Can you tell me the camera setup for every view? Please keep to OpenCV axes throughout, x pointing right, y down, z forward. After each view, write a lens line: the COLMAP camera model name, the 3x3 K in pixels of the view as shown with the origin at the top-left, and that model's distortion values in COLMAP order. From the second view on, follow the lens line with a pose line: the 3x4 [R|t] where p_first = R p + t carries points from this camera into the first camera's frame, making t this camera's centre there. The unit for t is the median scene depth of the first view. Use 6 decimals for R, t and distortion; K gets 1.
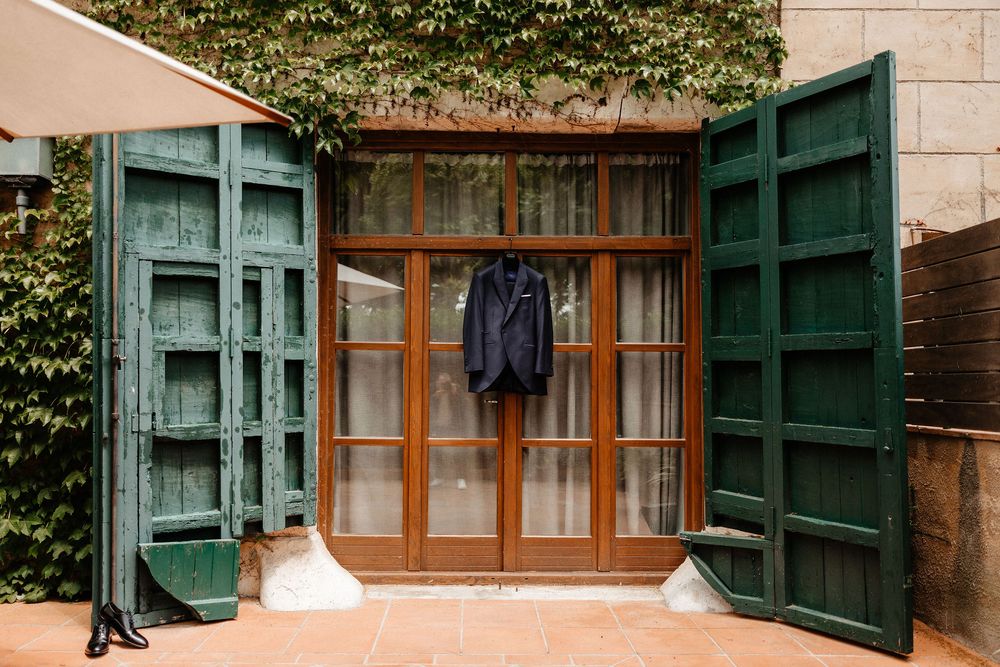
lens RADIAL K [[849.7, 0, 500.2], [0, 849.7, 336.7], [0, 0, 1]] dist [-0.001948, 0.000914]
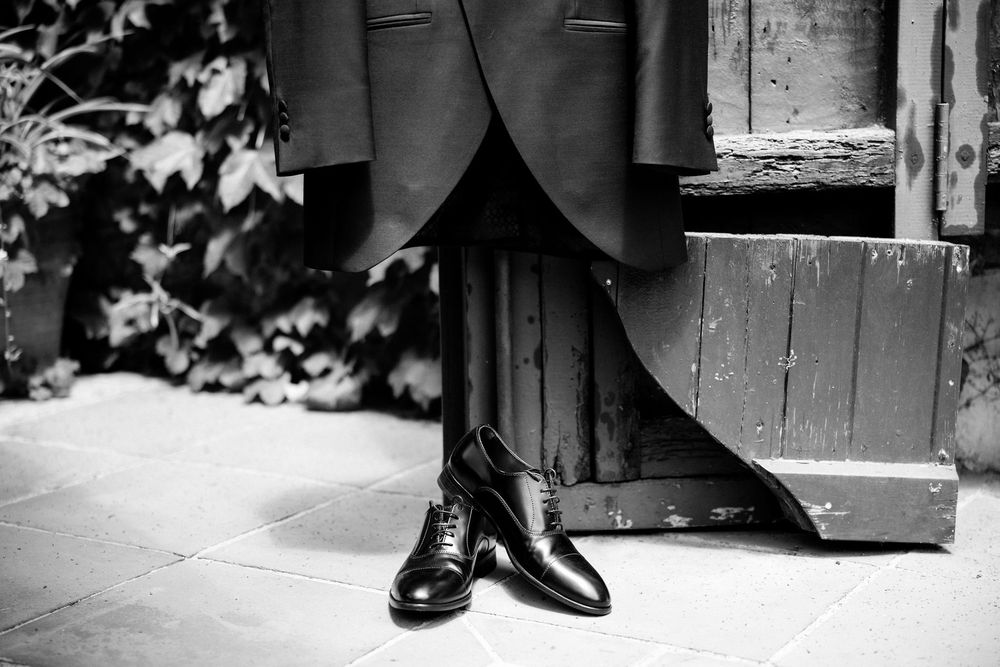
lens RADIAL K [[2022.4, 0, 500.7], [0, 2022.4, 333.7], [0, 0, 1]] dist [0.271749, 0.000000]
pose [[0.869914, 0.082384, -0.486274, -0.131898], [0.027092, 0.976480, 0.213901, 0.132489], [0.492458, -0.199250, 0.847222, 0.420195]]
